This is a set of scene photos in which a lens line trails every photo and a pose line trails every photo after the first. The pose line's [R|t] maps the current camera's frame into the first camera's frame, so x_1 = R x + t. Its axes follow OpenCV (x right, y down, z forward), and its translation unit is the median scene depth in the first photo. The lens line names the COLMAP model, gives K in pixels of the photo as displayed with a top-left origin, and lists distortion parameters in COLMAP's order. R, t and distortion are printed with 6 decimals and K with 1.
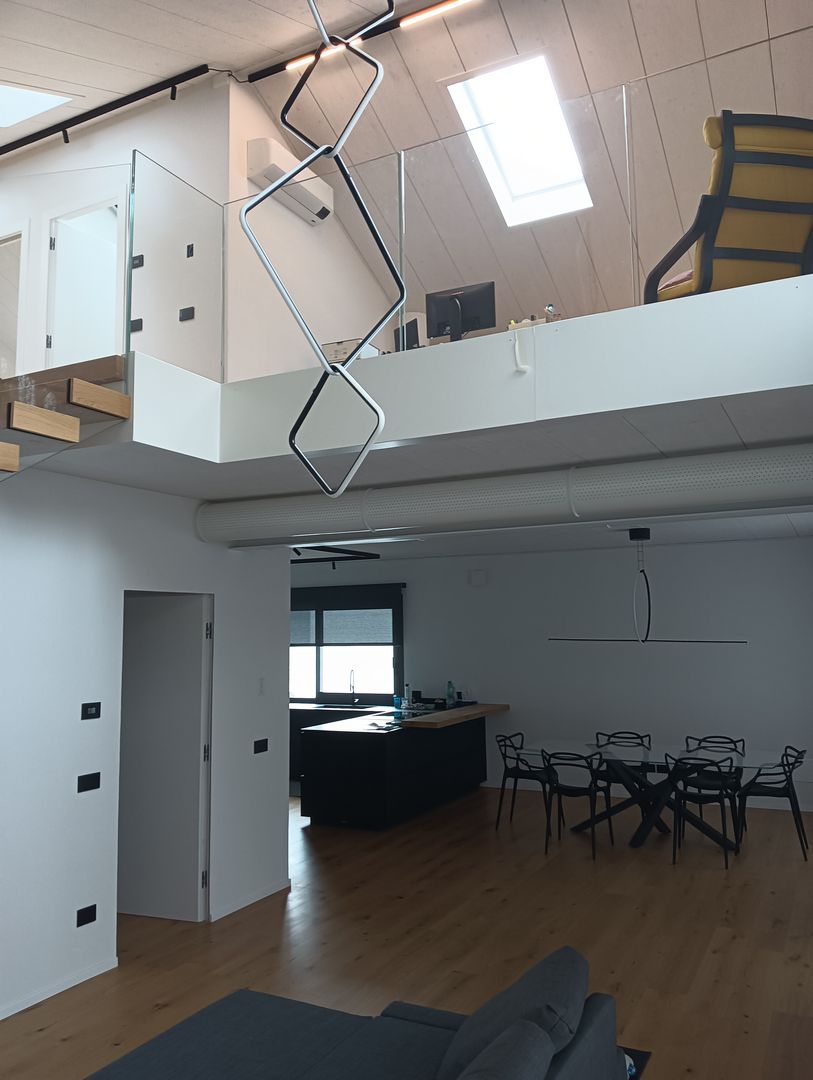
lens RADIAL K [[844.7, 0, 408.4], [0, 844.7, 528.7], [0, 0, 1]] dist [0.008291, -0.015841]
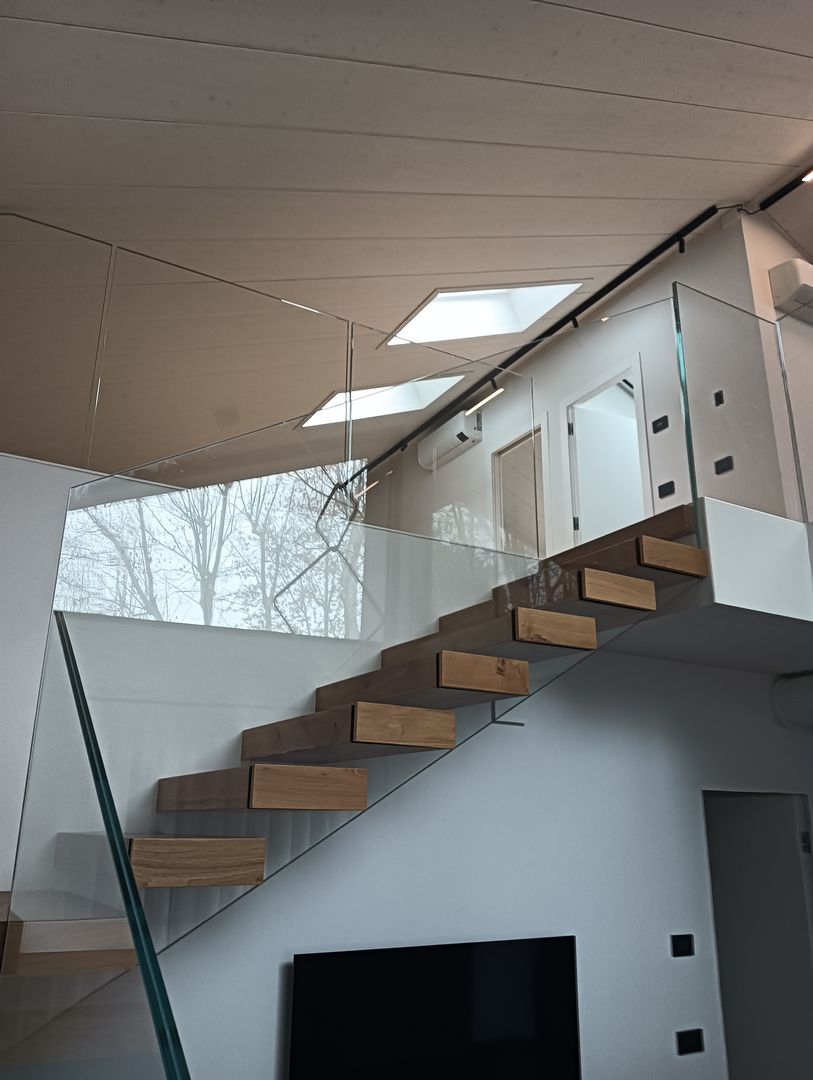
lens RADIAL K [[844.7, 0, 402.2], [0, 844.7, 541.0], [0, 0, 1]] dist [0.008291, -0.015841]
pose [[0.834161, -0.150365, -0.530628, -0.100543], [0.040186, 0.976131, -0.213433, -0.000310], [0.550055, 0.156714, 0.820293, 0.115166]]
